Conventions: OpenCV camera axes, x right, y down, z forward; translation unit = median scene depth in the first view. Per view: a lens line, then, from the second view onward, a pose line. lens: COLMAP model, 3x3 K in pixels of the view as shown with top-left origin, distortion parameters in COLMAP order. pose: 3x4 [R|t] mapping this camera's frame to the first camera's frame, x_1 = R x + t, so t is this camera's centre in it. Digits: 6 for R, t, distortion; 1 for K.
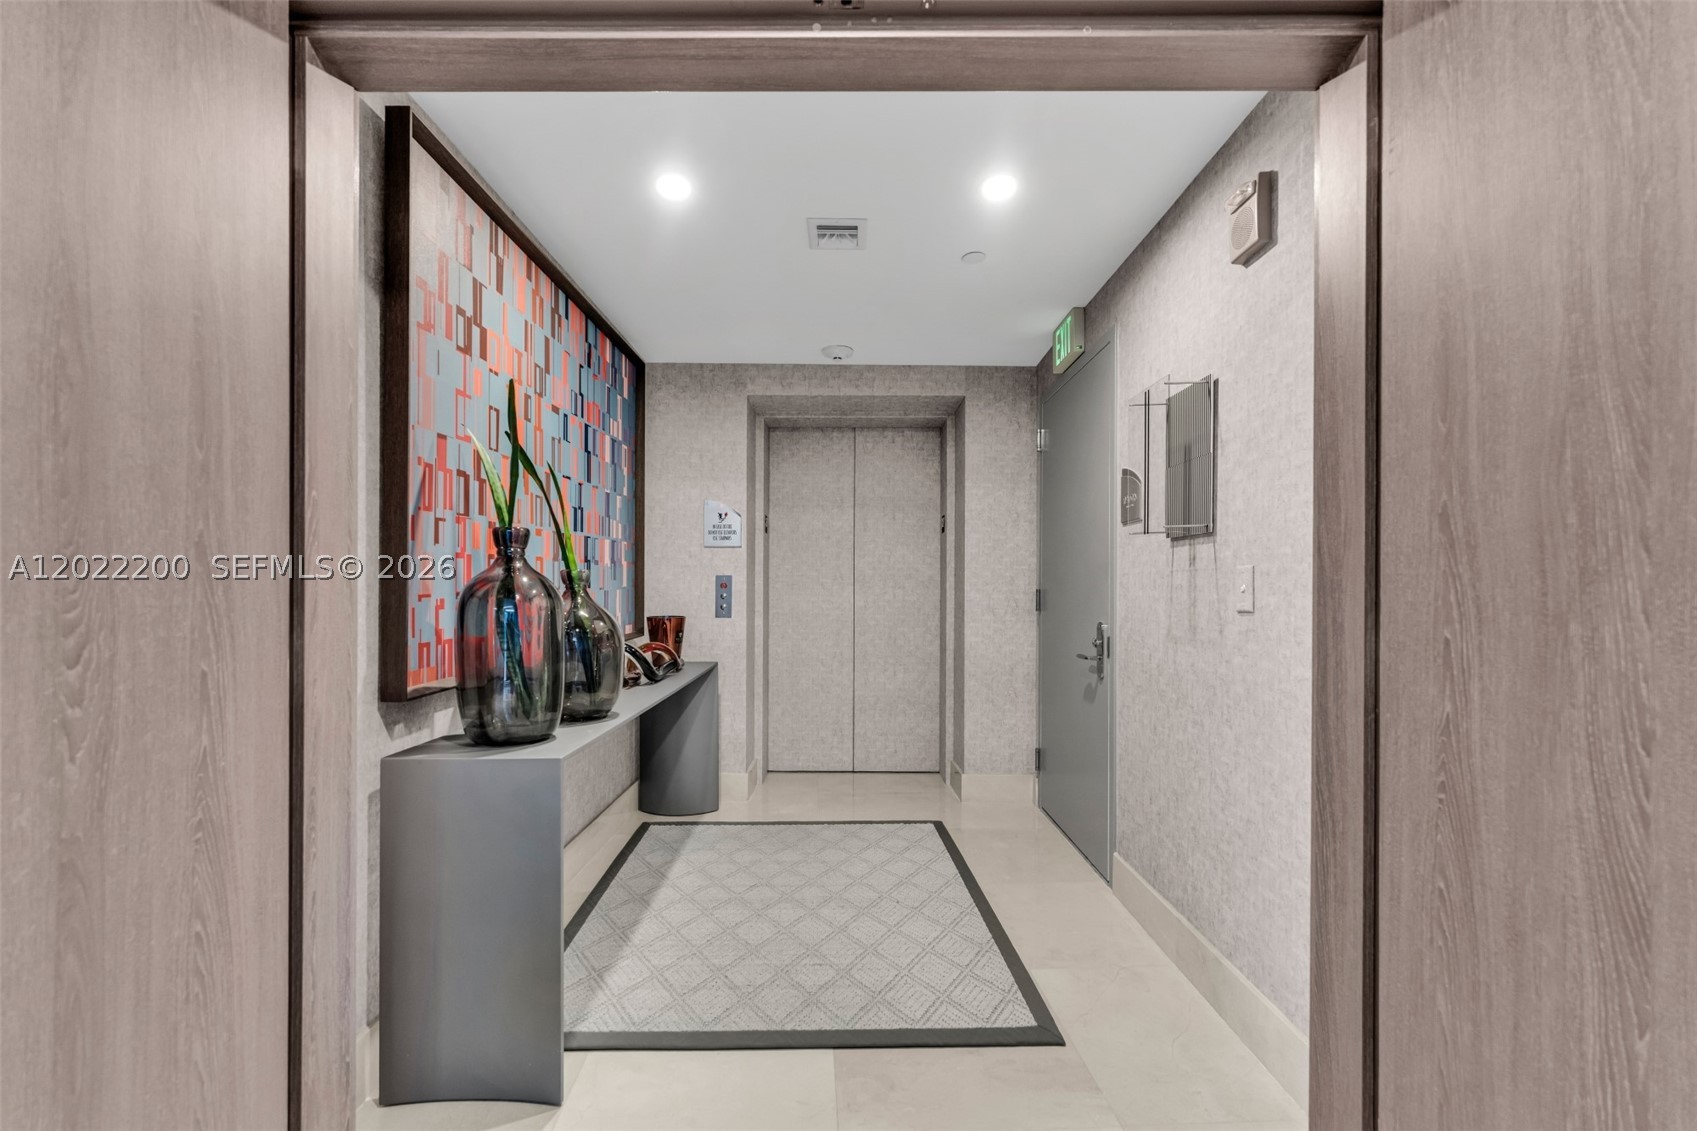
lens RADIAL K [[692.5, 0, 850.0], [0, 692.5, 582.4], [0, 0, 1]] dist [-0.000872, 0.000053]
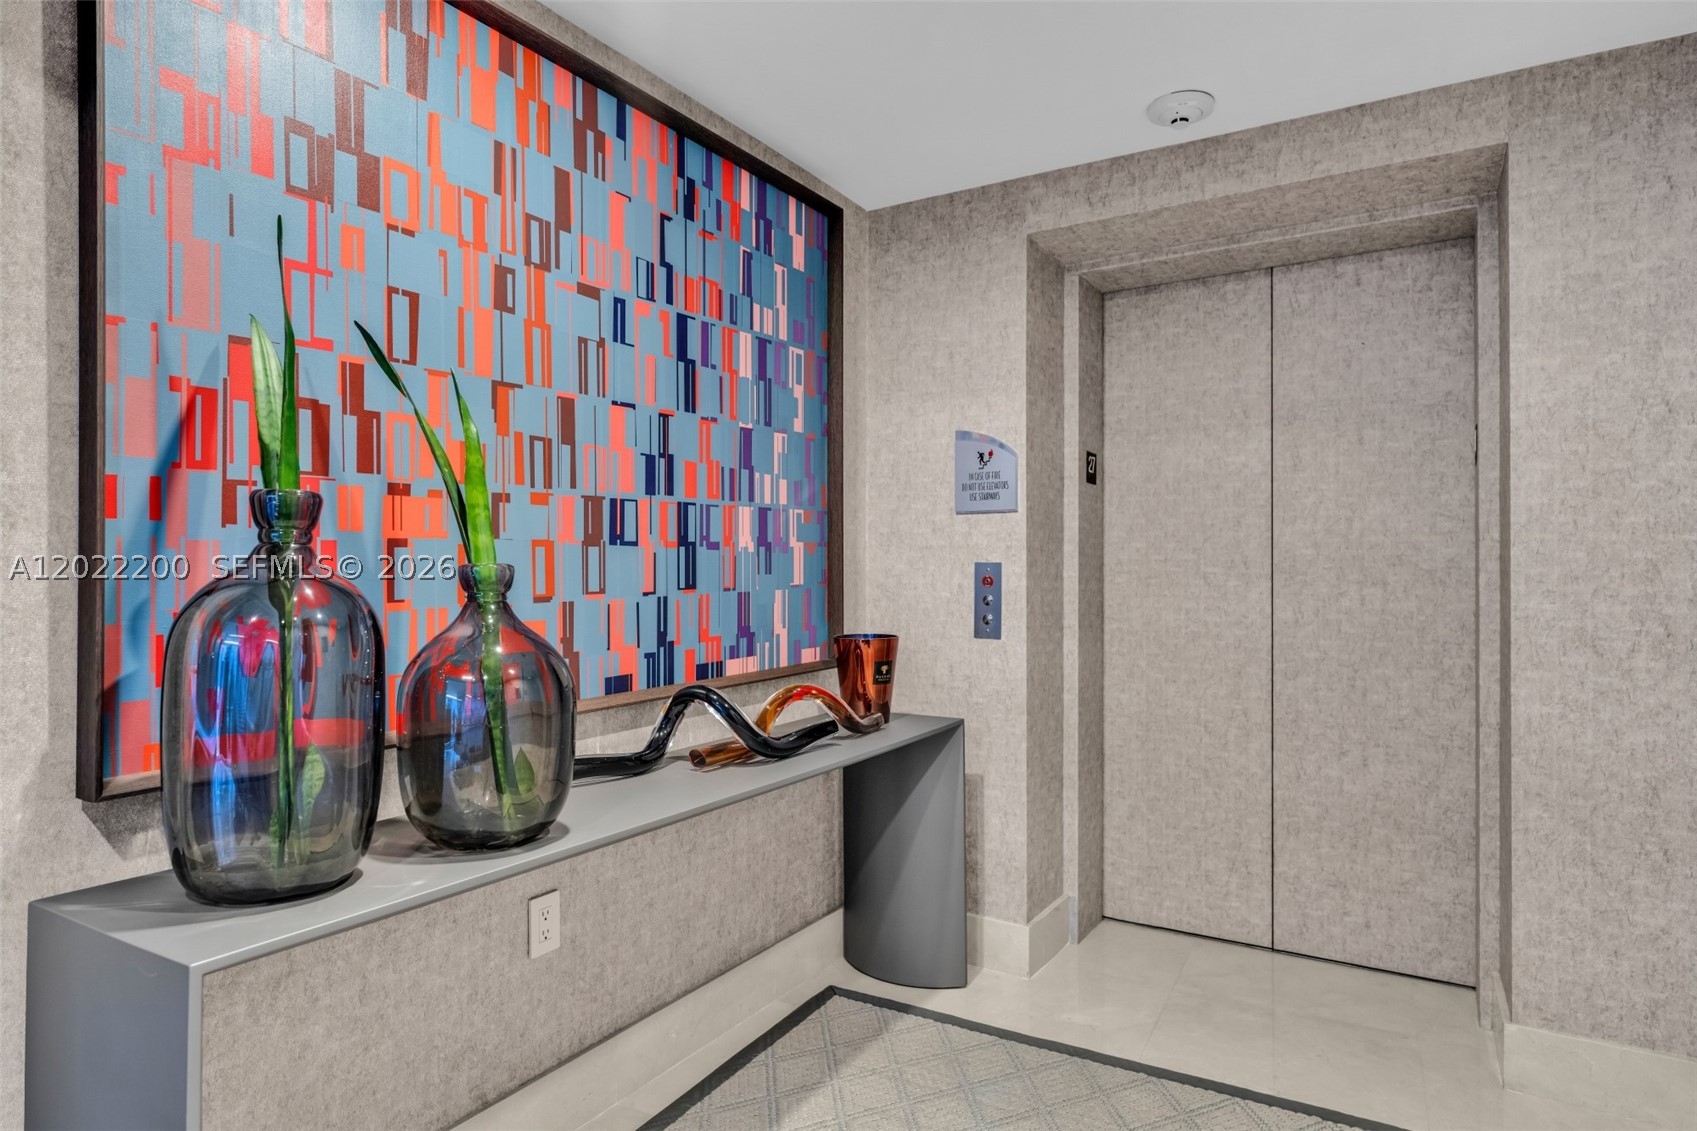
lens RADIAL K [[970.7, 0, 846.7], [0, 970.7, 559.5], [0, 0, 1]] dist [0.002907, -0.002796]
pose [[0.850438, -0.008828, -0.526002, 0.132398], [0.006122, 0.999958, -0.006885, -0.008040], [0.526040, 0.002635, 0.850455, 0.270990]]
